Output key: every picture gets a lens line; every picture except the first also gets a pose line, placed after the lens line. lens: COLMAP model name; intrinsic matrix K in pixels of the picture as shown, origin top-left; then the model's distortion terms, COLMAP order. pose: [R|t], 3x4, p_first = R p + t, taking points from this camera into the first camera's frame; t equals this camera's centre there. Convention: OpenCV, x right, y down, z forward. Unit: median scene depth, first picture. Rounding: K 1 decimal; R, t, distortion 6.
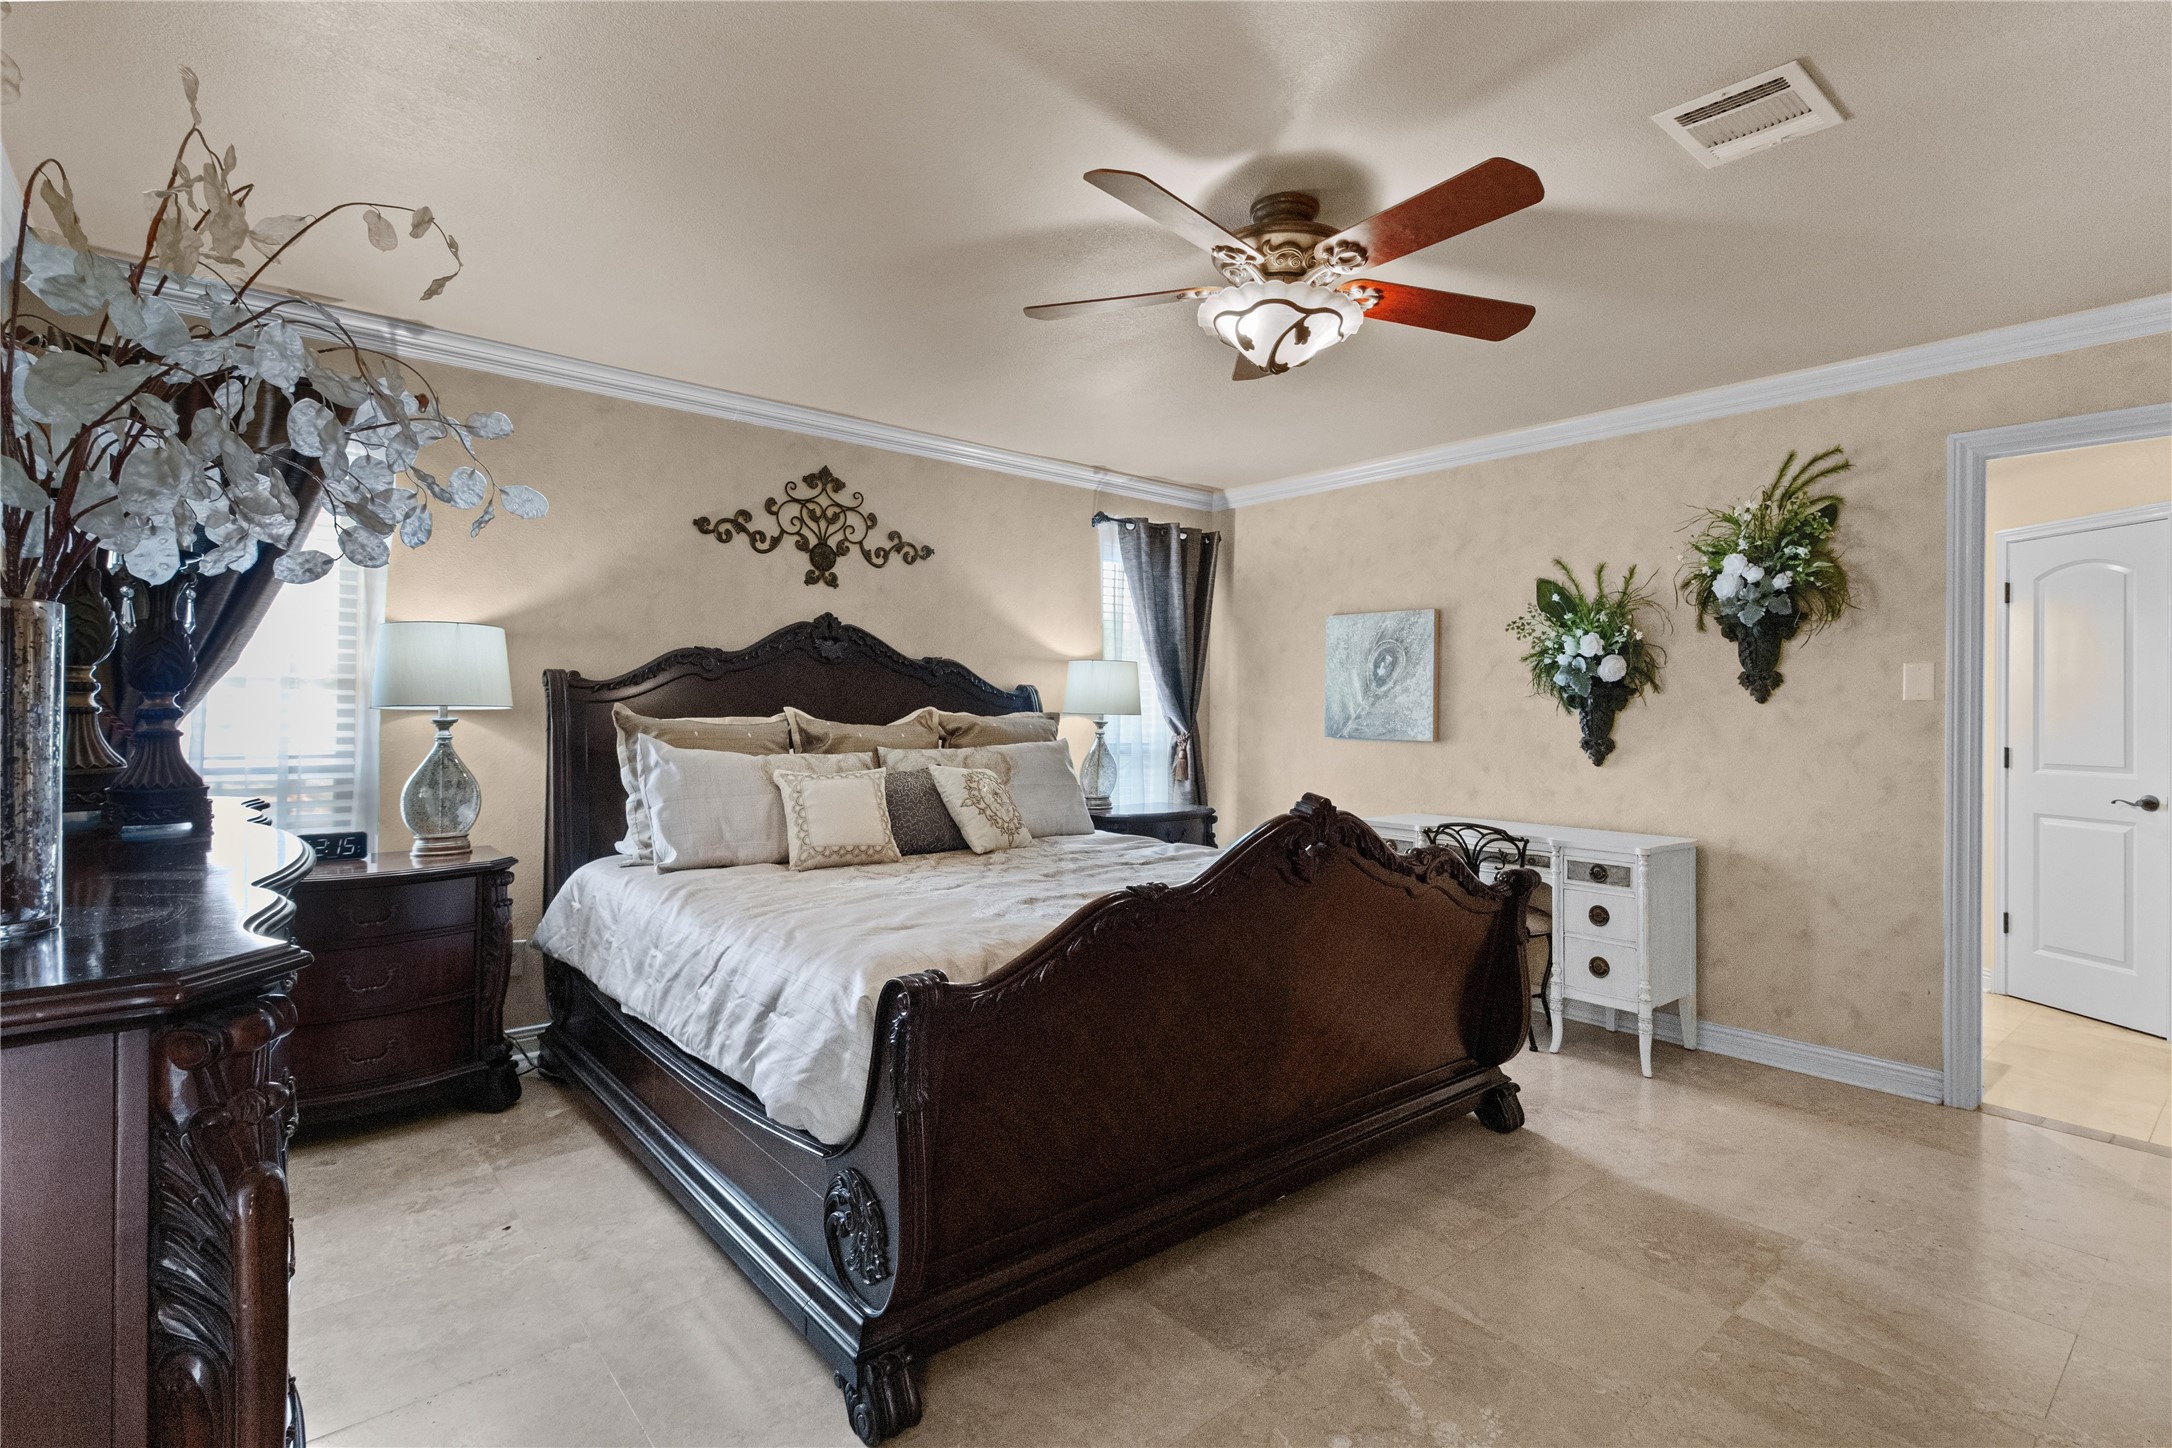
lens RADIAL K [[1023.0, 0, 1100.5], [0, 1023.0, 715.3], [0, 0, 1]] dist [0.006537, 0.000627]
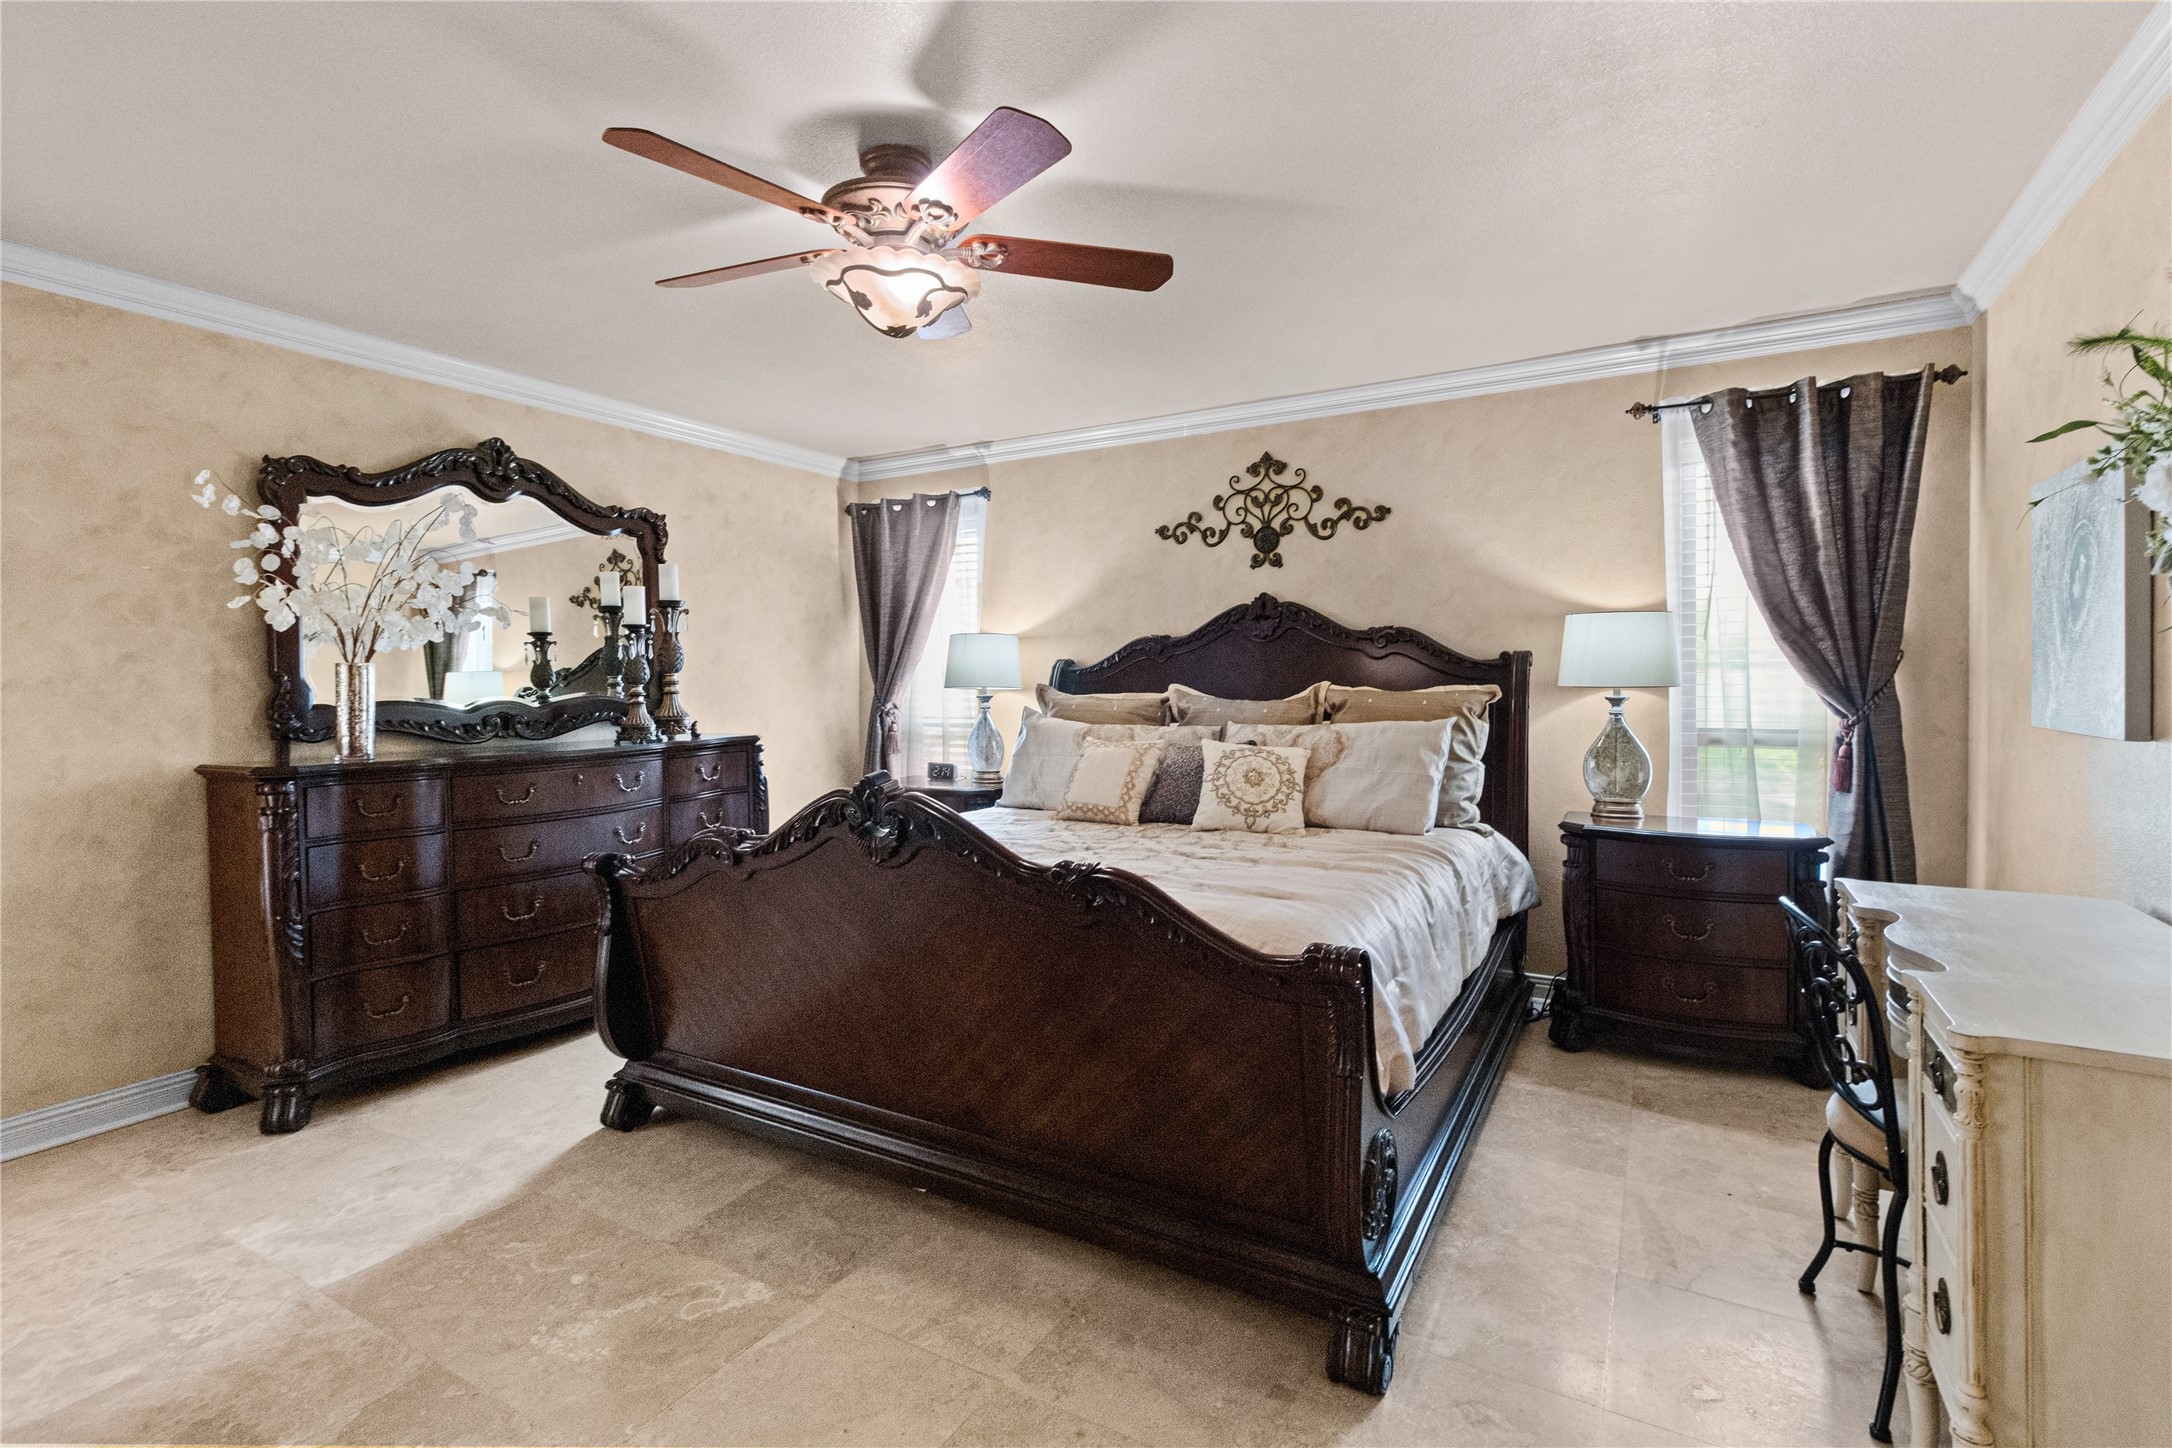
lens RADIAL K [[1023.0, 0, 1098.1], [0, 1023.0, 709.5], [0, 0, 1]] dist [0.006537, 0.000627]
pose [[0.337698, 0.011130, -0.941189, 0.656943], [0.004350, 0.999901, 0.013385, 0.004065], [0.941244, -0.008614, 0.337616, 0.483914]]
